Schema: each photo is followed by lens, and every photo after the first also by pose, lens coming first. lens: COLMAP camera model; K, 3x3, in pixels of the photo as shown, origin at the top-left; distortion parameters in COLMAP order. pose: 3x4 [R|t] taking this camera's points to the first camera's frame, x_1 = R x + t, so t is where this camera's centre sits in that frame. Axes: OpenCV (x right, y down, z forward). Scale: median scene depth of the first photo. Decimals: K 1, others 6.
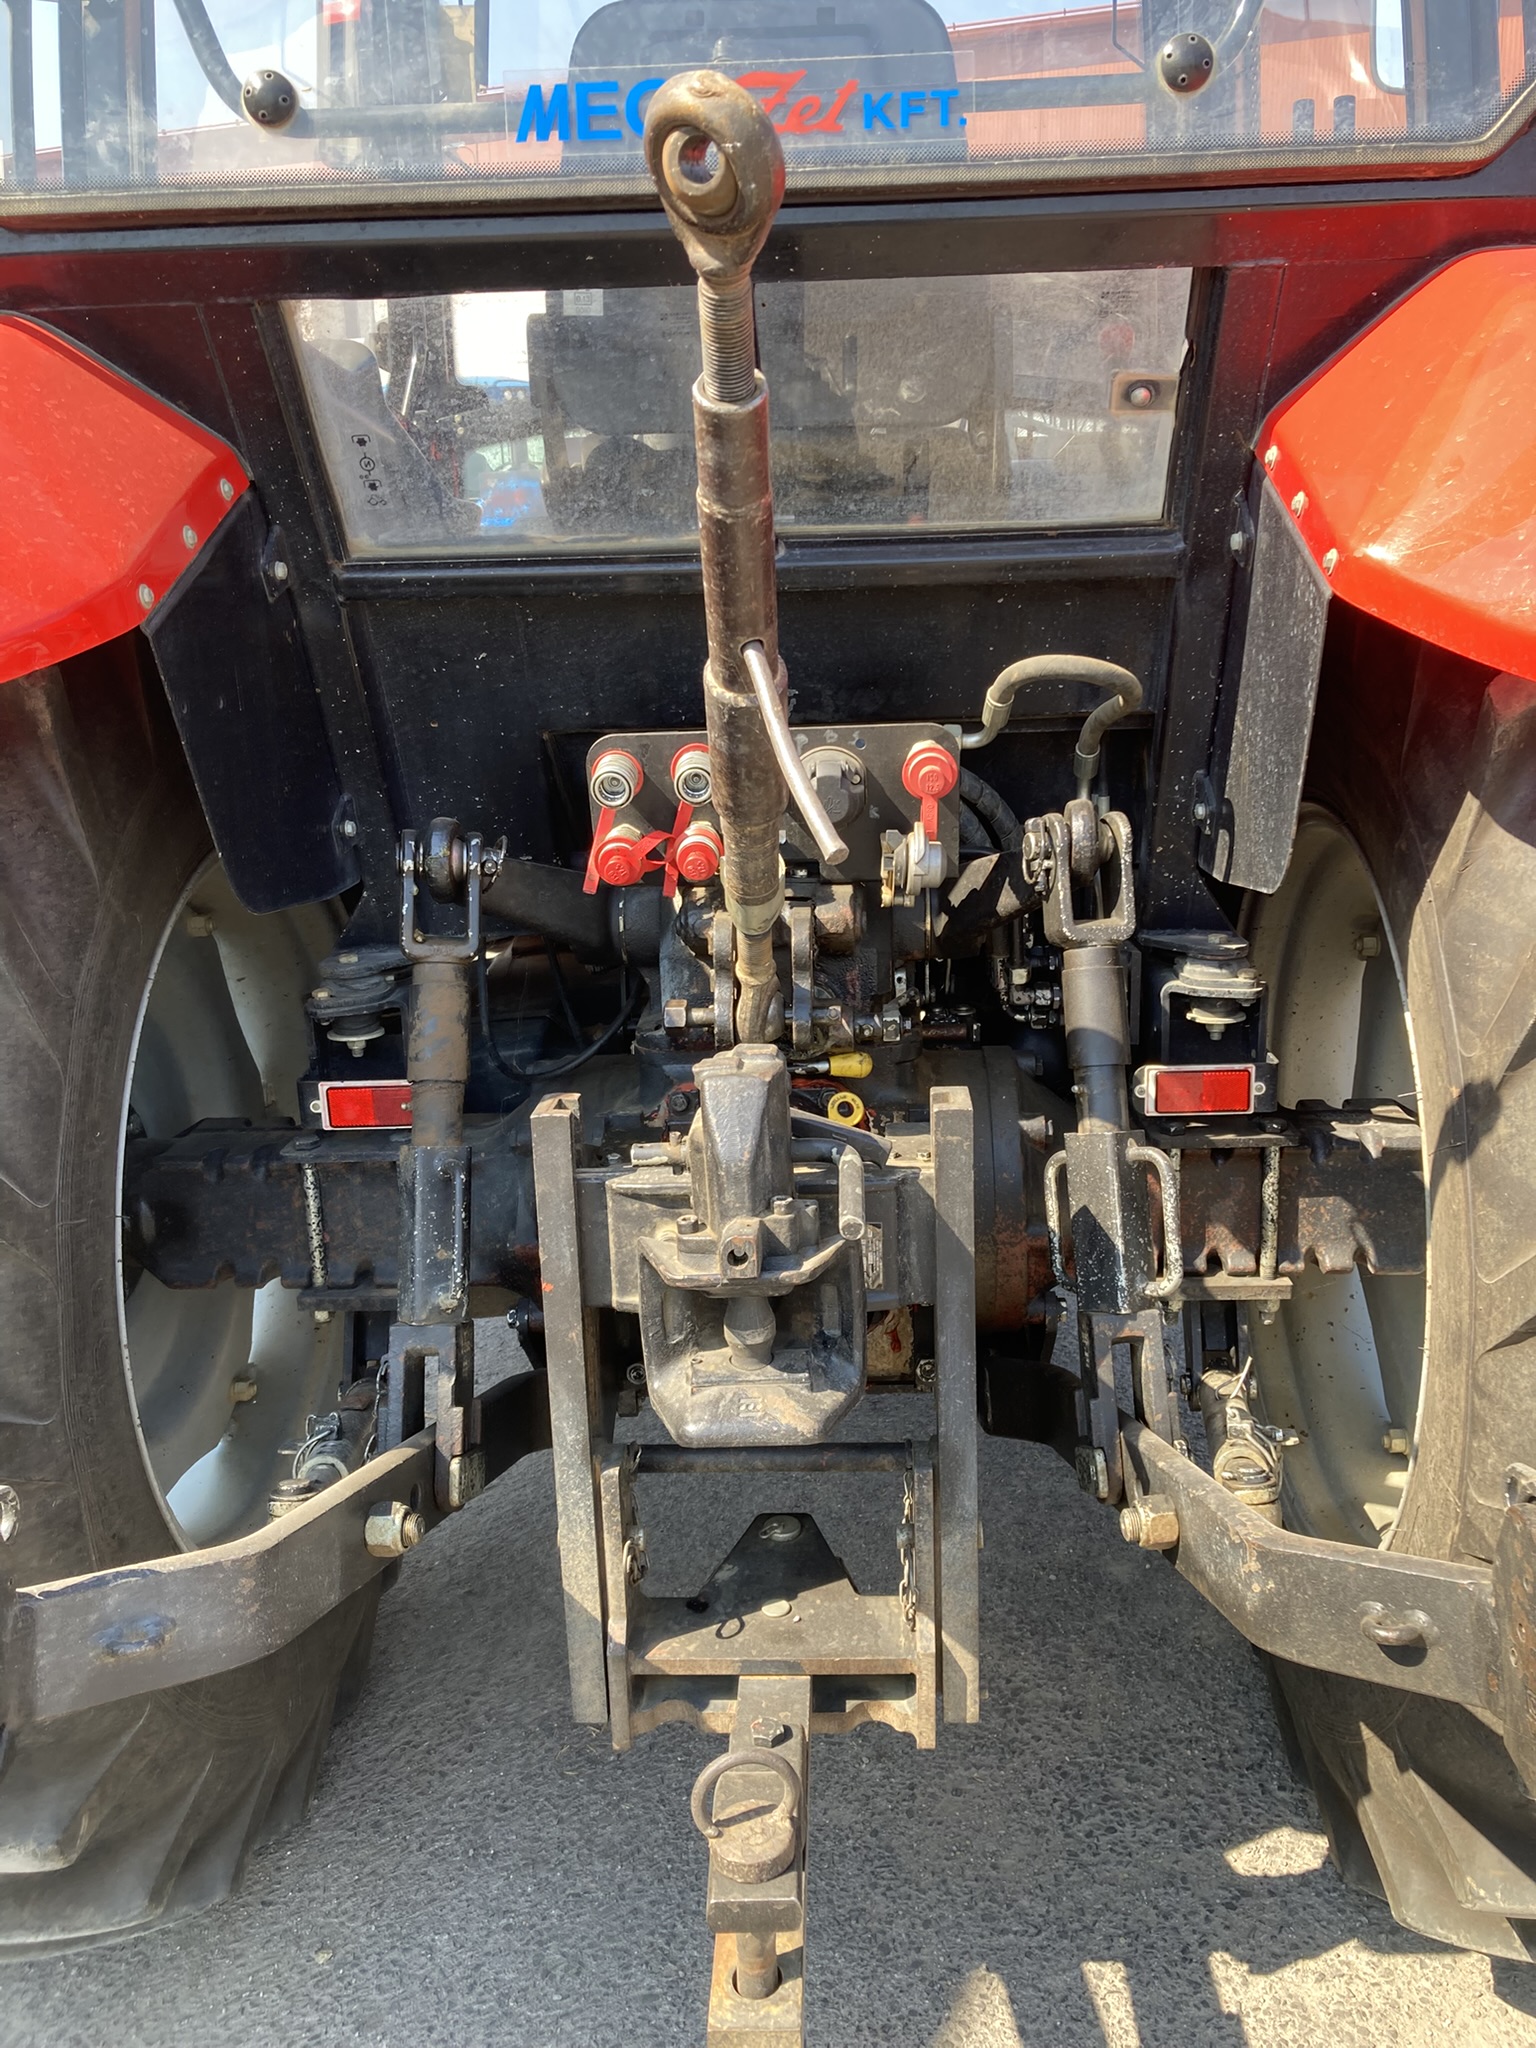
lens RADIAL K [[1672.6, 0, 805.7], [0, 1672.6, 1027.0], [0, 0, 1]] dist [0.035232, -0.045271]
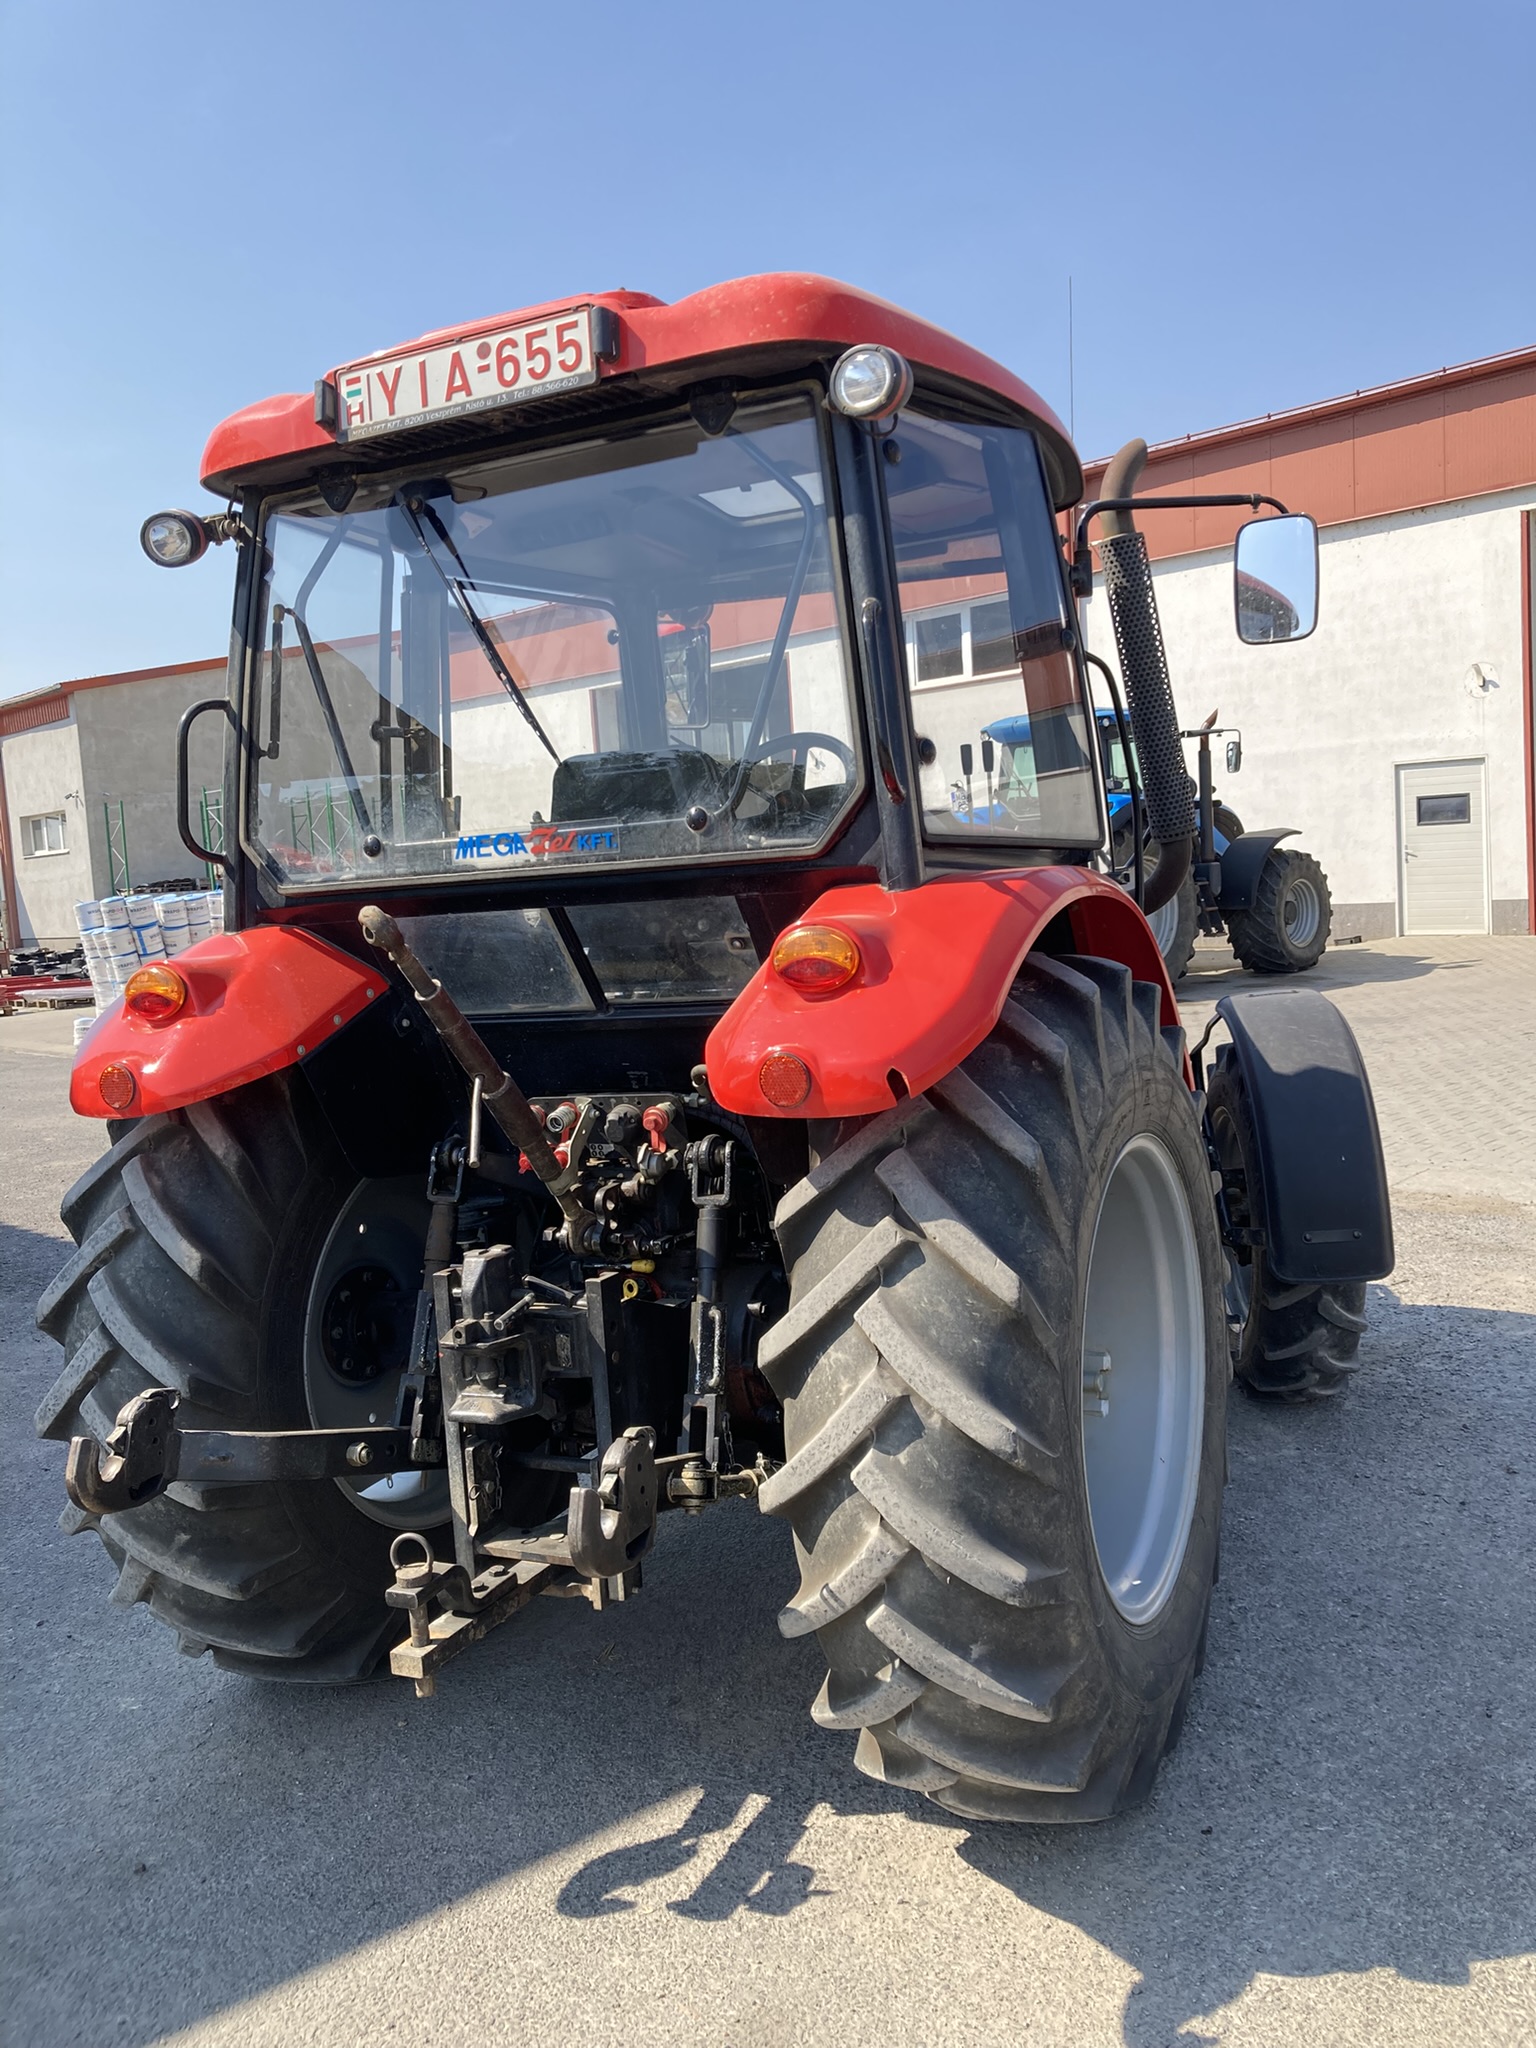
lens RADIAL K [[1672.6, 0, 805.7], [0, 1672.6, 1027.0], [0, 0, 1]] dist [0.035232, -0.045271]
pose [[0.919101, -0.000797, -0.394020, 1.094173], [-0.058458, 0.988655, -0.138362, 0.006985], [0.389660, 0.150202, 0.908628, -0.828809]]
